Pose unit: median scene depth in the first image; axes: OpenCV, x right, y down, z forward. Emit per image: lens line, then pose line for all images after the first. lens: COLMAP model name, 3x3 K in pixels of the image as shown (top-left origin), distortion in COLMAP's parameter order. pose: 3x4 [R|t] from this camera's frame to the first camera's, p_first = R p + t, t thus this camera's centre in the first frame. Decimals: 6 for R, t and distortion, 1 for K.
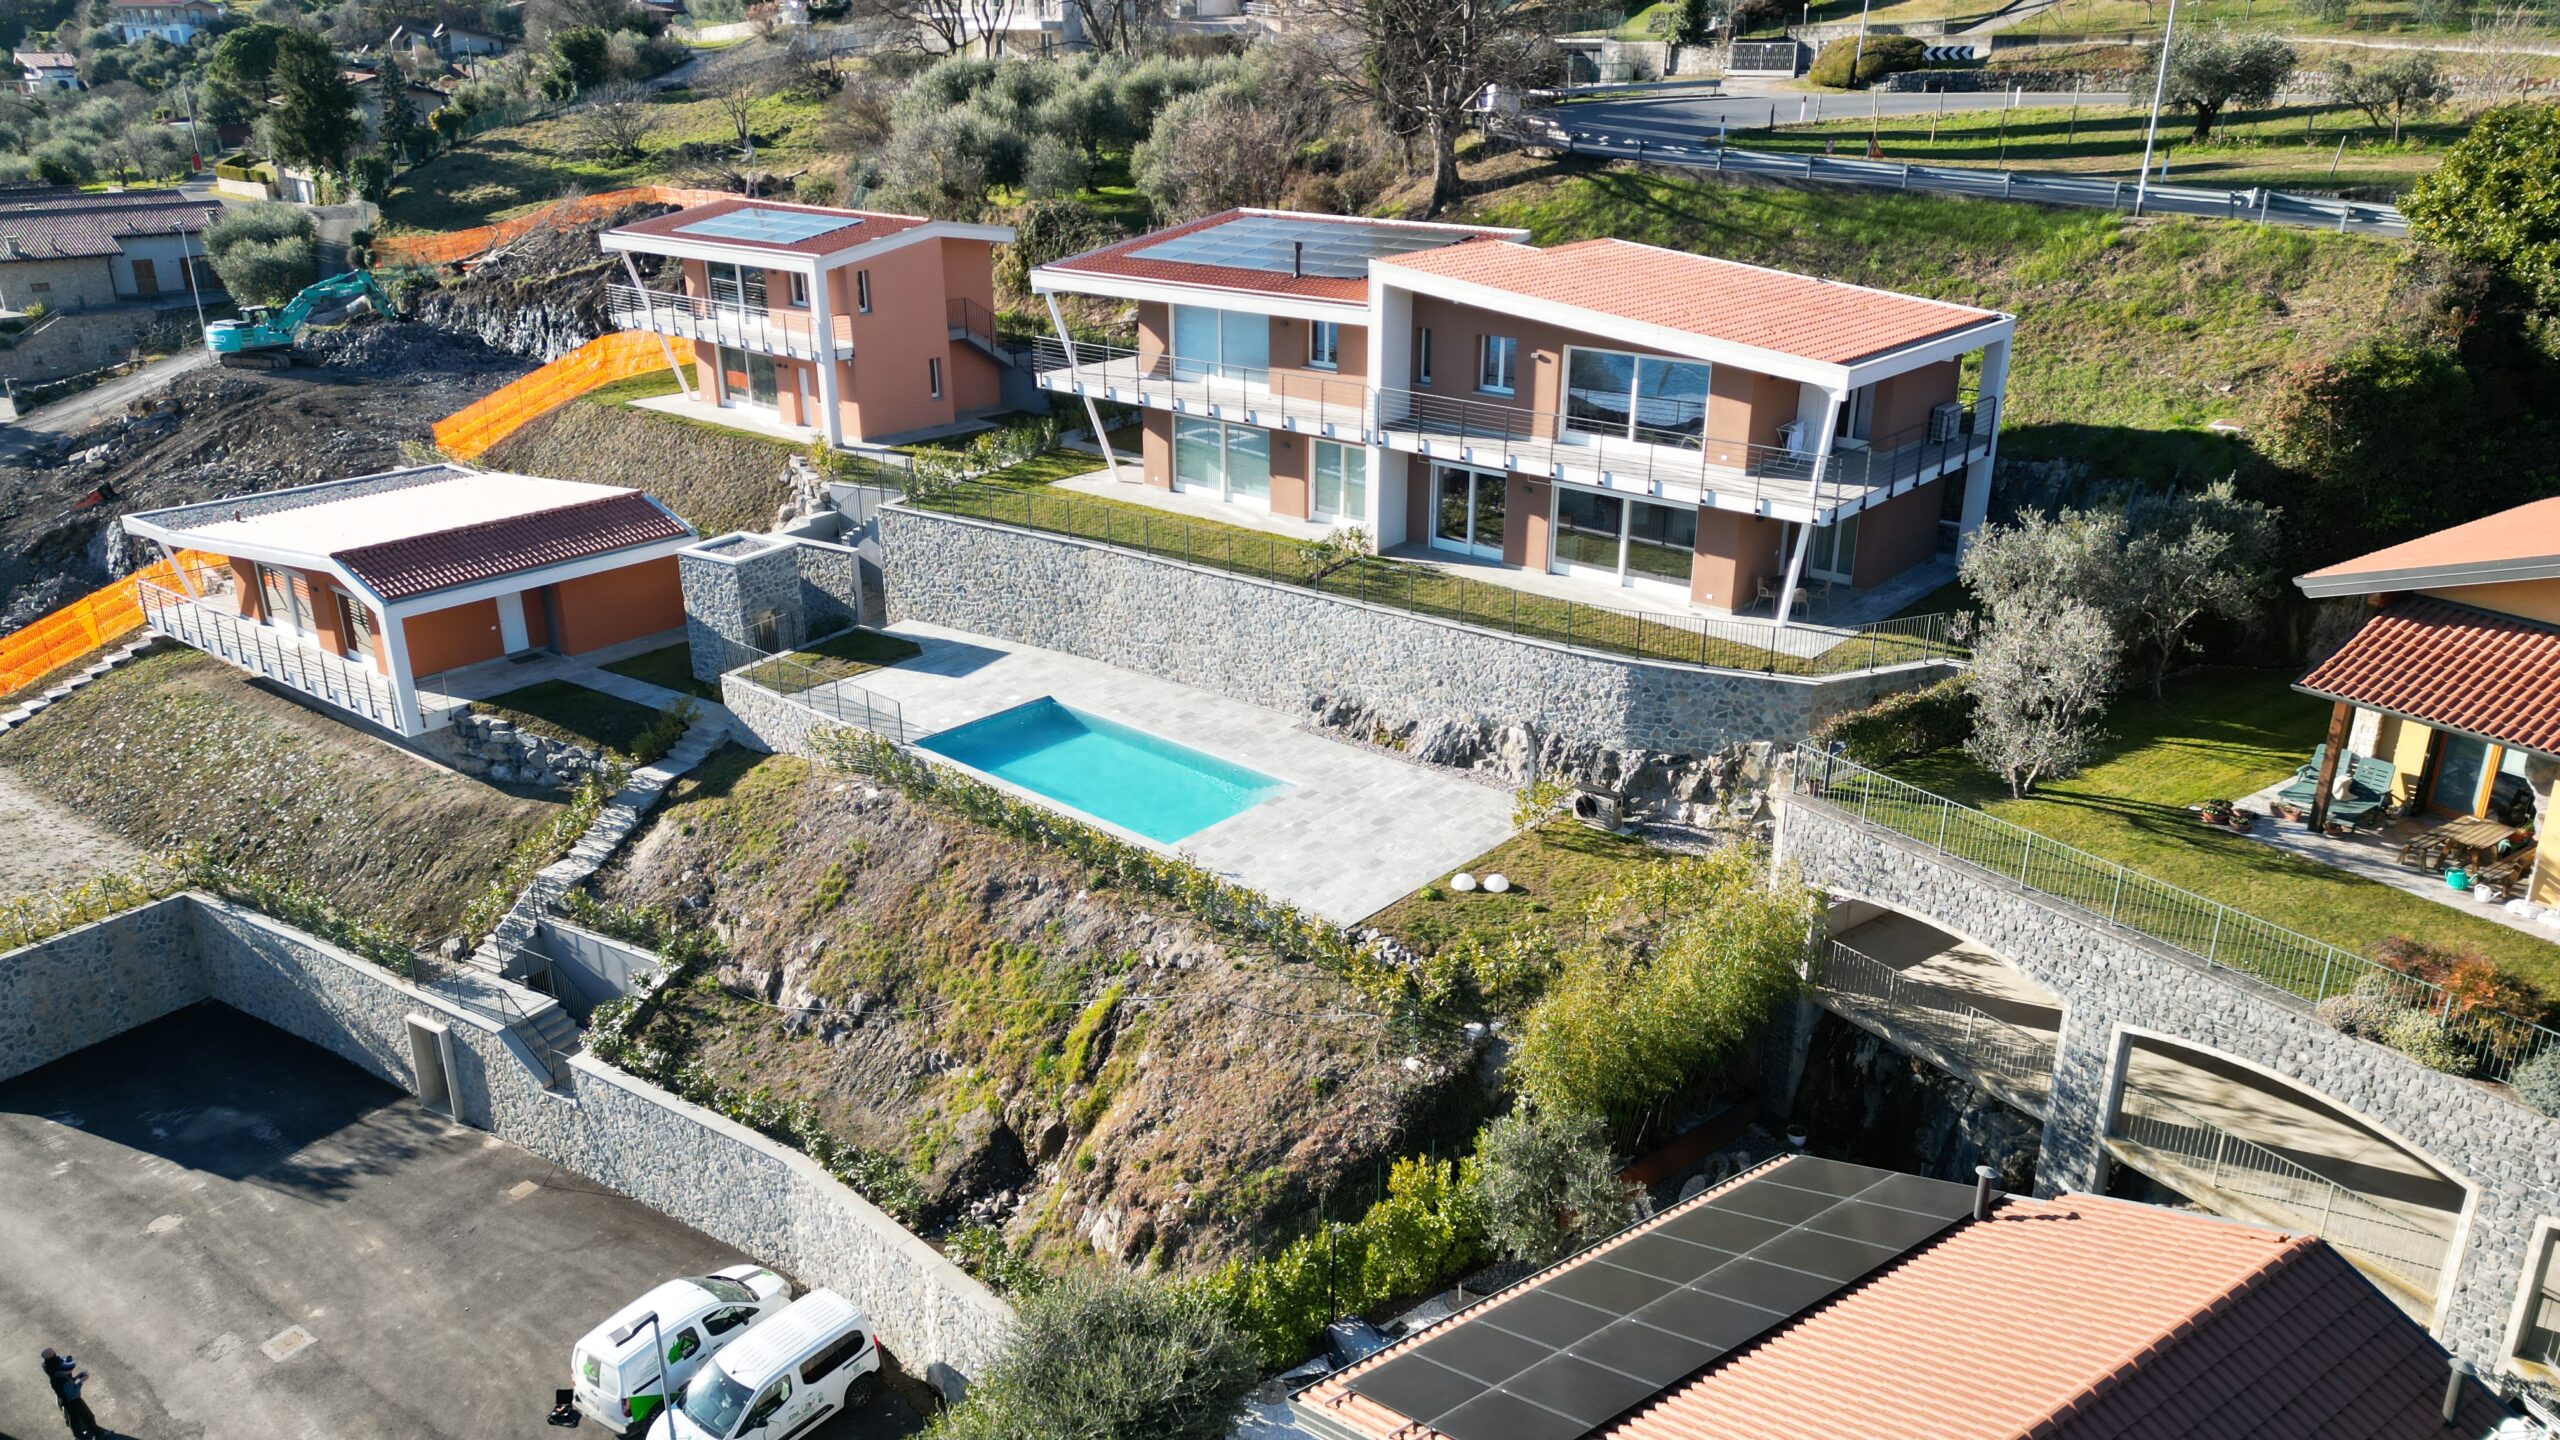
lens RADIAL K [[1788.5, 0, 1269.8], [0, 1788.5, 716.0], [0, 0, 1]] dist [0.088470, -0.082705]
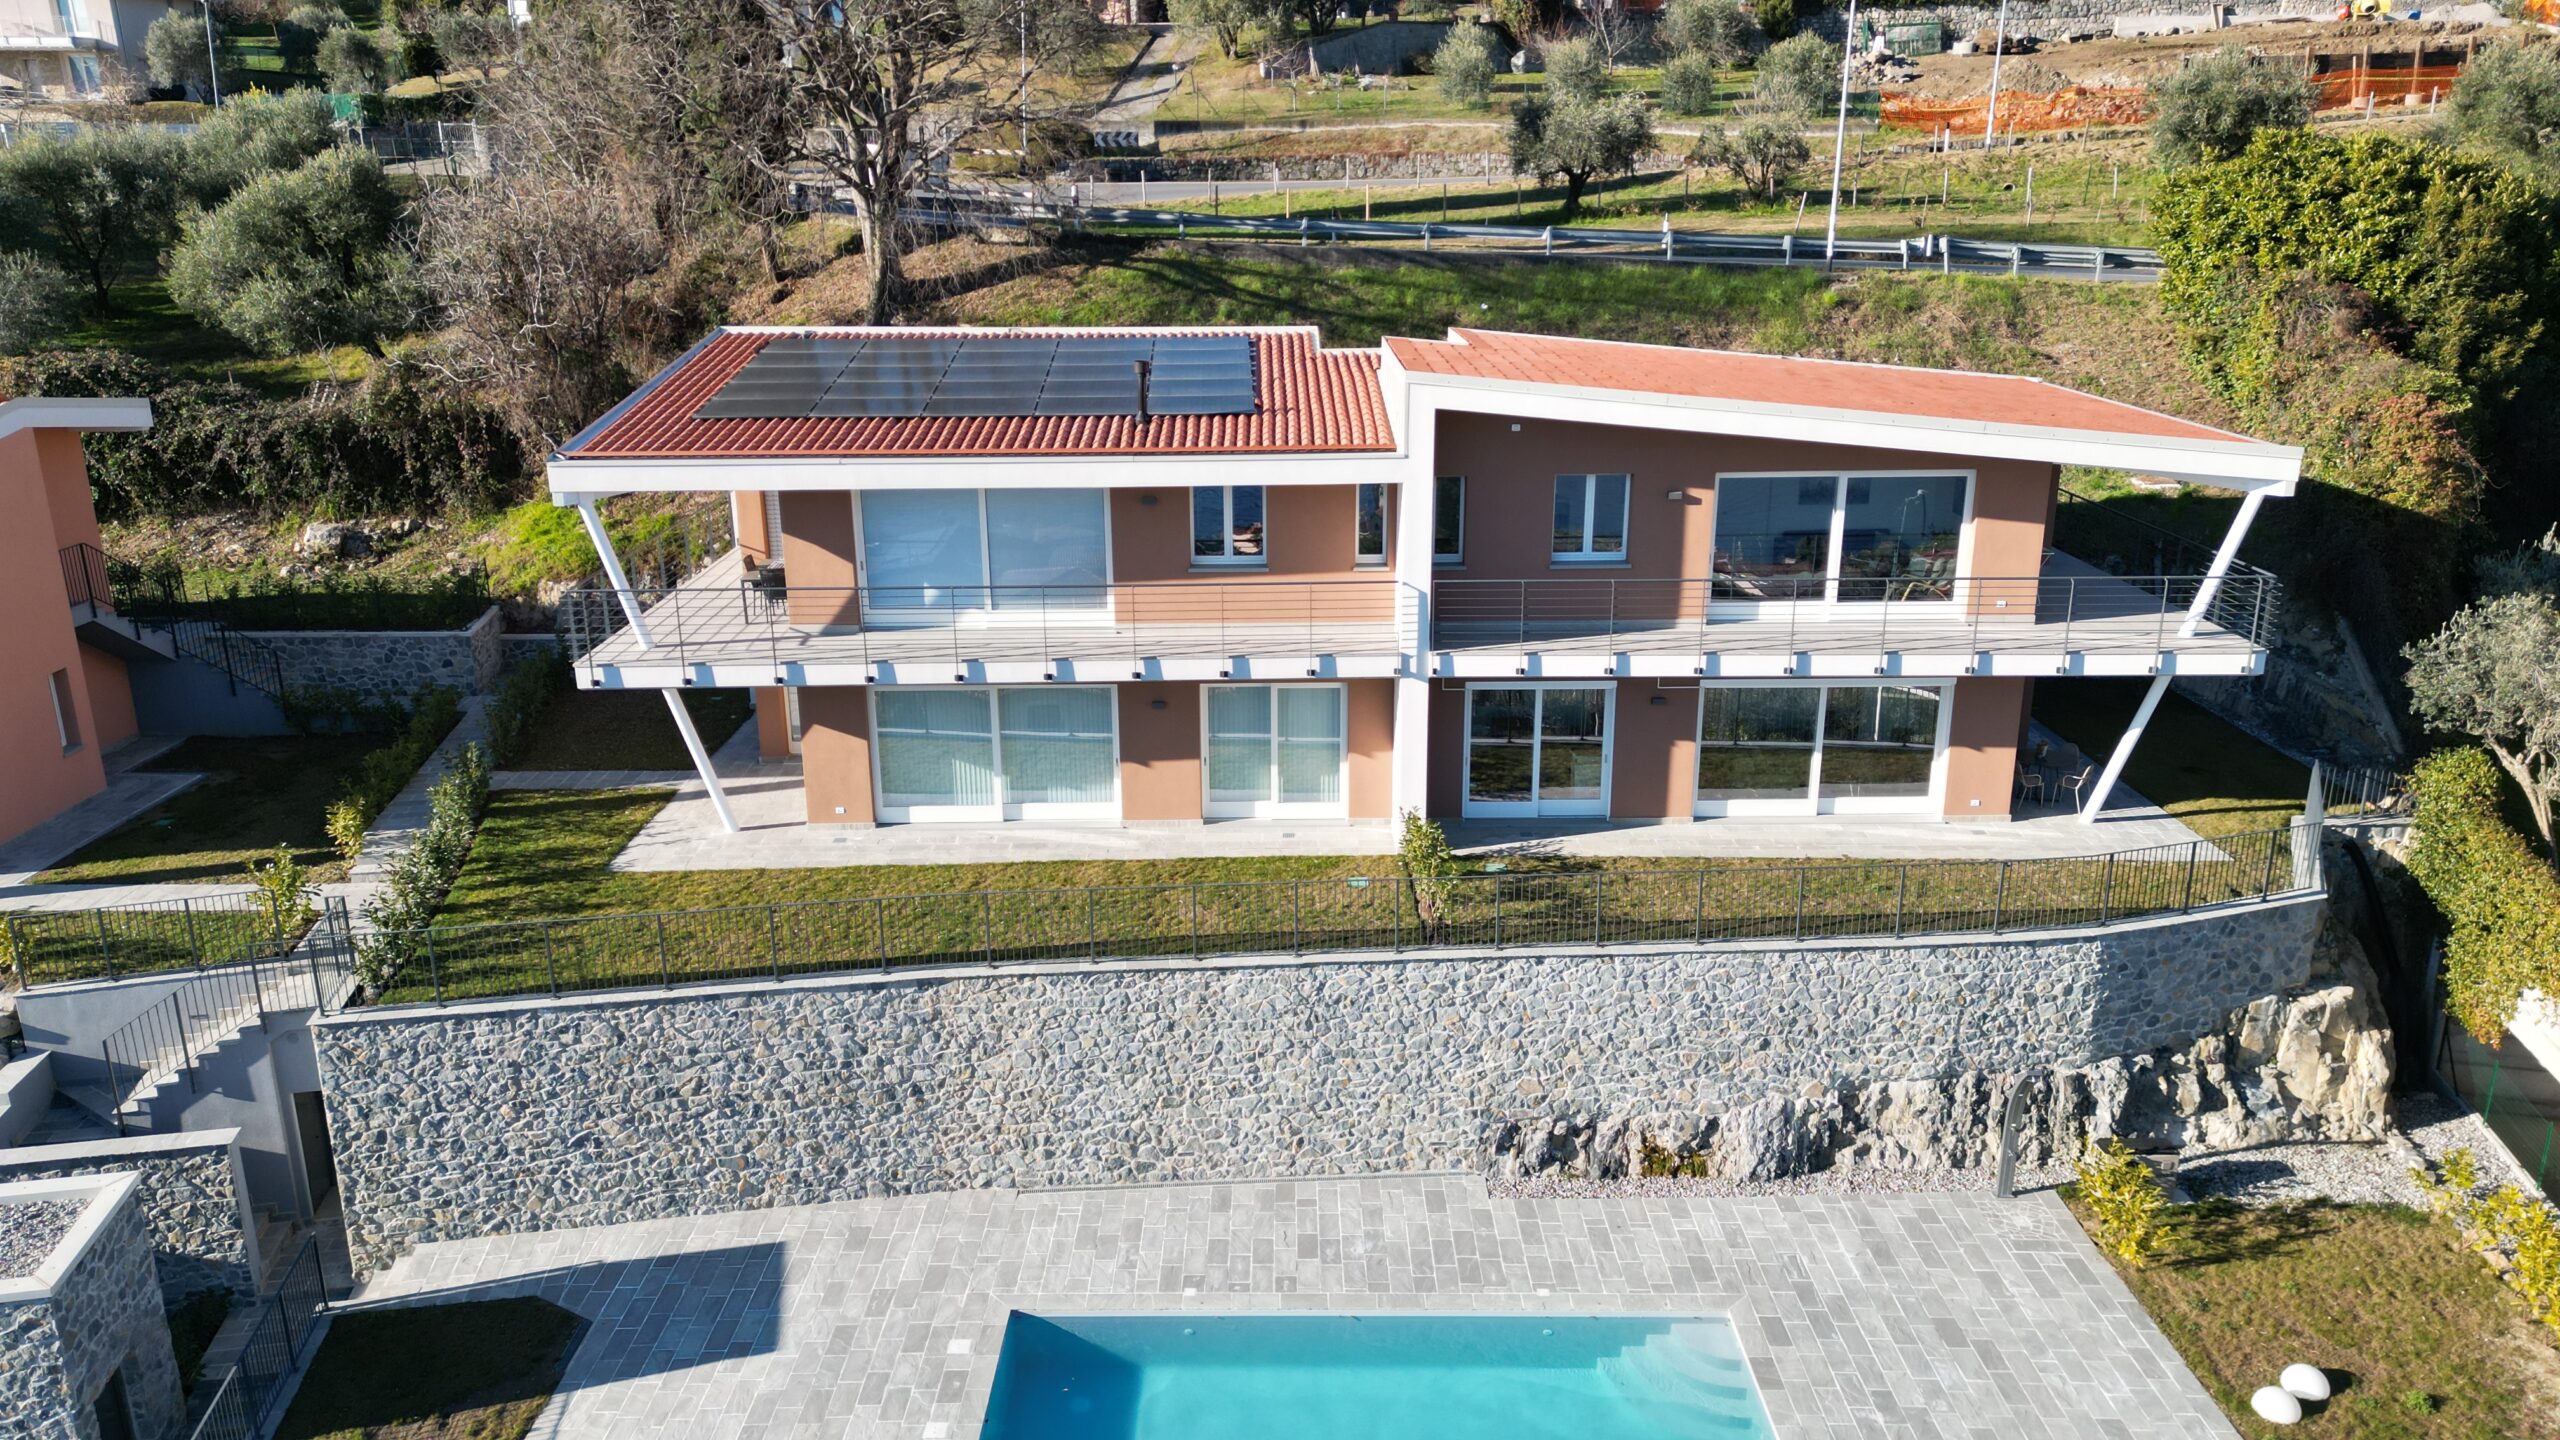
lens RADIAL K [[1788.5, 0, 1275.8], [0, 1788.5, 716.5], [0, 0, 1]] dist [0.088470, -0.082705]
pose [[0.745092, -0.196928, 0.637226, -0.348050], [0.241279, 0.970294, 0.017738, -0.156934], [-0.621790, 0.140532, 0.770473, 0.562360]]
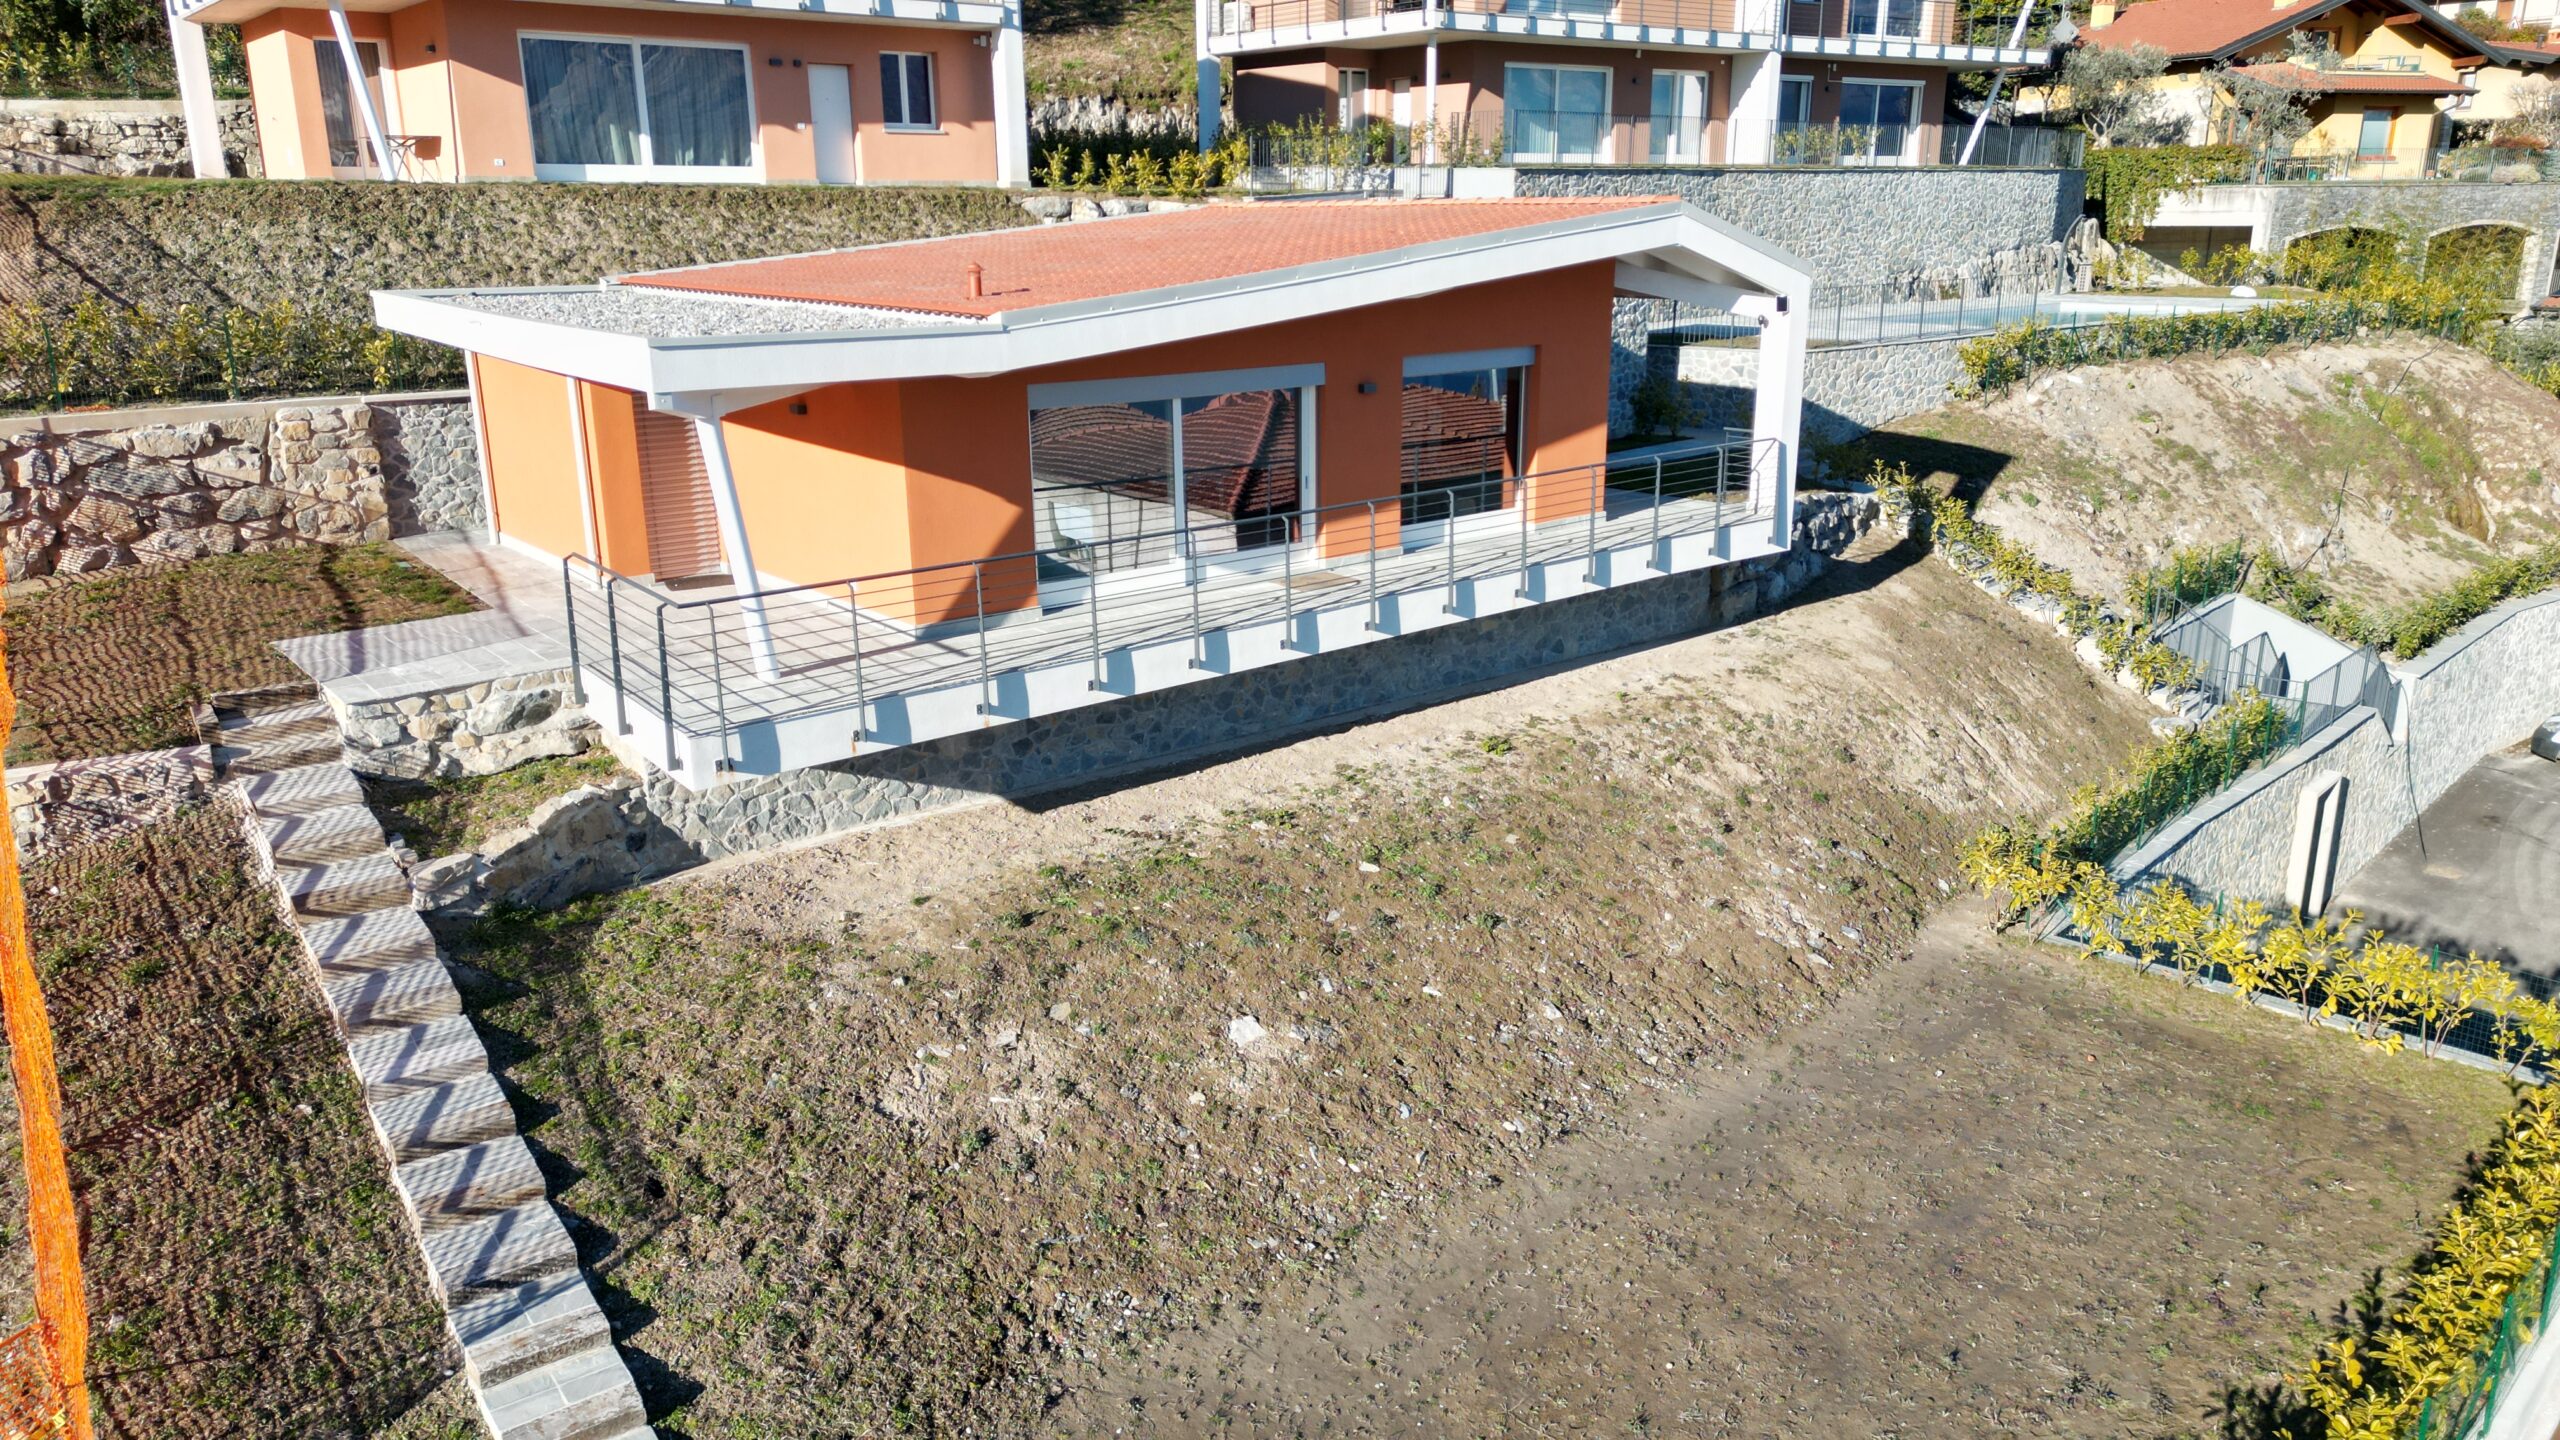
lens RADIAL K [[1788.5, 0, 1279.0], [0, 1788.5, 714.3], [0, 0, 1]] dist [0.088470, -0.082705]
pose [[0.187999, -0.266048, 0.945449, -1.054875], [0.356018, 0.915606, 0.186858, -0.097206], [-0.915373, 0.301468, 0.266851, 1.073018]]
